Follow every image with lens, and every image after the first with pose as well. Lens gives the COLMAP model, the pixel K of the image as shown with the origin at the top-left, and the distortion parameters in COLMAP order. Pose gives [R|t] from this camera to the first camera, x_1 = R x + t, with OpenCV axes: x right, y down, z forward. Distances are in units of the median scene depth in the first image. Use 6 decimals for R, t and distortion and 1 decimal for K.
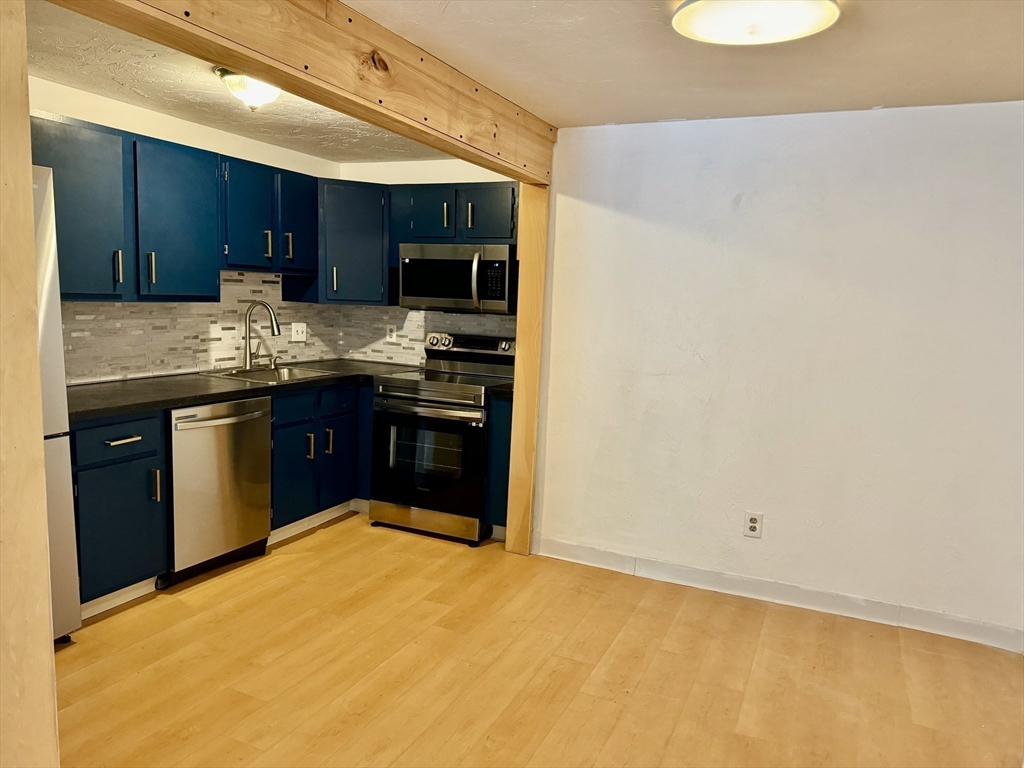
lens RADIAL K [[716.0, 0, 514.4], [0, 716.0, 386.7], [0, 0, 1]] dist [0.126410, -0.187983]
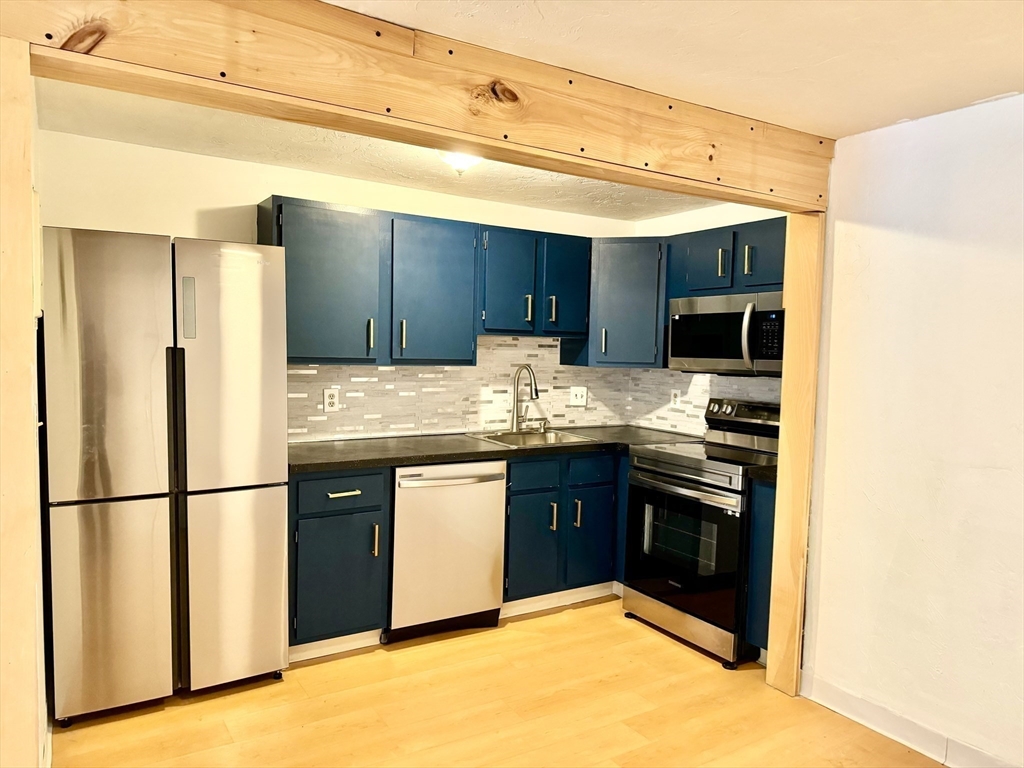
lens RADIAL K [[716.0, 0, 514.4], [0, 716.0, 386.7], [0, 0, 1]] dist [0.126410, -0.187983]
pose [[0.844278, 0.009729, -0.535817, 0.184260], [-0.058916, 0.995460, -0.074759, -0.013818], [0.532657, 0.094685, 0.841018, 0.178480]]
